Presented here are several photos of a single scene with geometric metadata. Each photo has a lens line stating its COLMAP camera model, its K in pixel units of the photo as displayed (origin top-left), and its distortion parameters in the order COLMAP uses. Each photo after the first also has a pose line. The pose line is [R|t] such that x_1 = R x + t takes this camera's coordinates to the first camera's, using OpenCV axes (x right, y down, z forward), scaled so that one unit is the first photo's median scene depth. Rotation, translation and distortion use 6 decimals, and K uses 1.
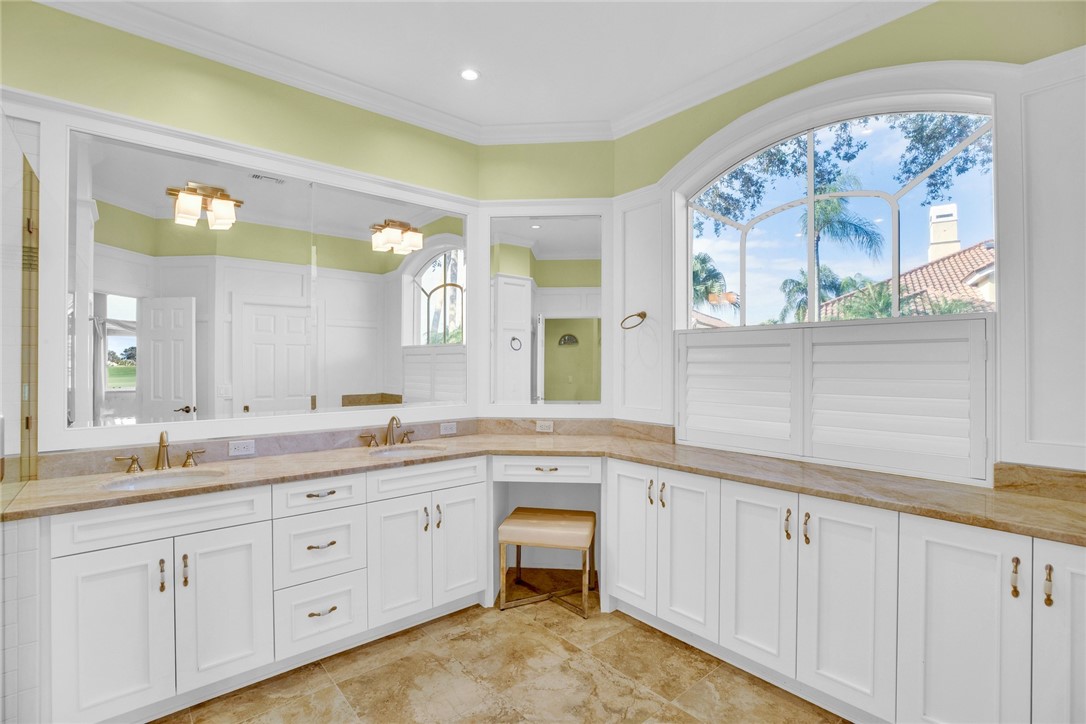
lens RADIAL K [[497.2, 0, 550.5], [0, 497.2, 363.4], [0, 0, 1]] dist [-0.037349, 0.007341]
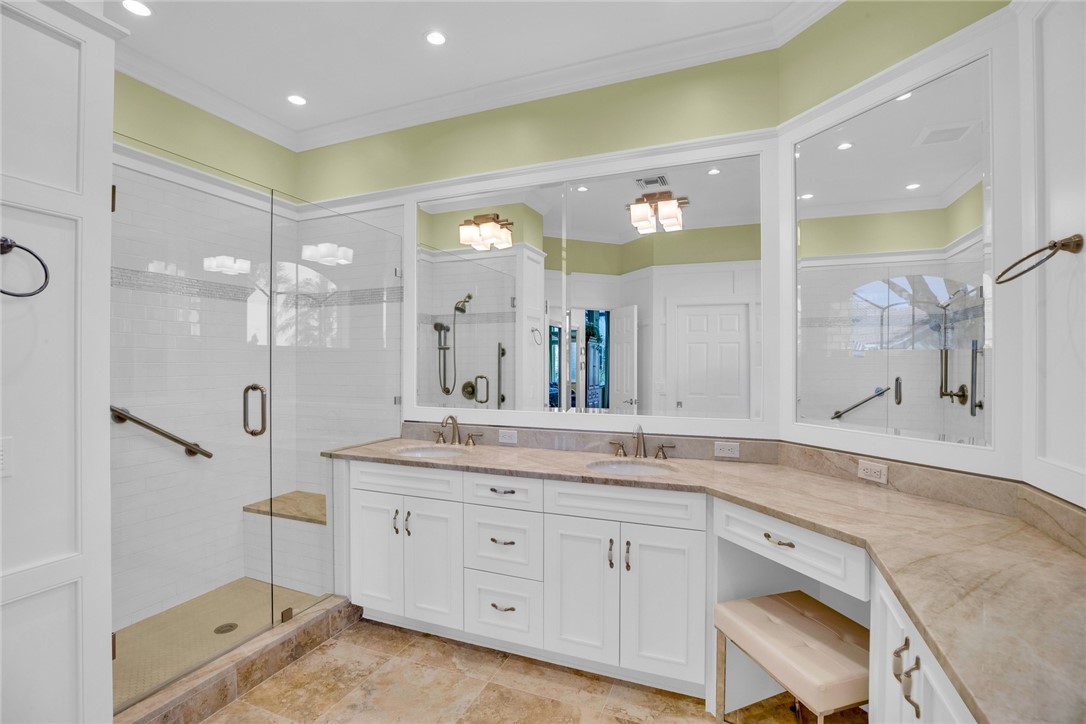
lens RADIAL K [[497.2, 0, 545.3], [0, 497.2, 362.1], [0, 0, 1]] dist [-0.037349, 0.007341]
pose [[0.452003, -0.001361, -0.892015, 0.422277], [0.002054, 0.999998, -0.000485, 0.000346], [0.892014, -0.001613, 0.452005, 0.534586]]
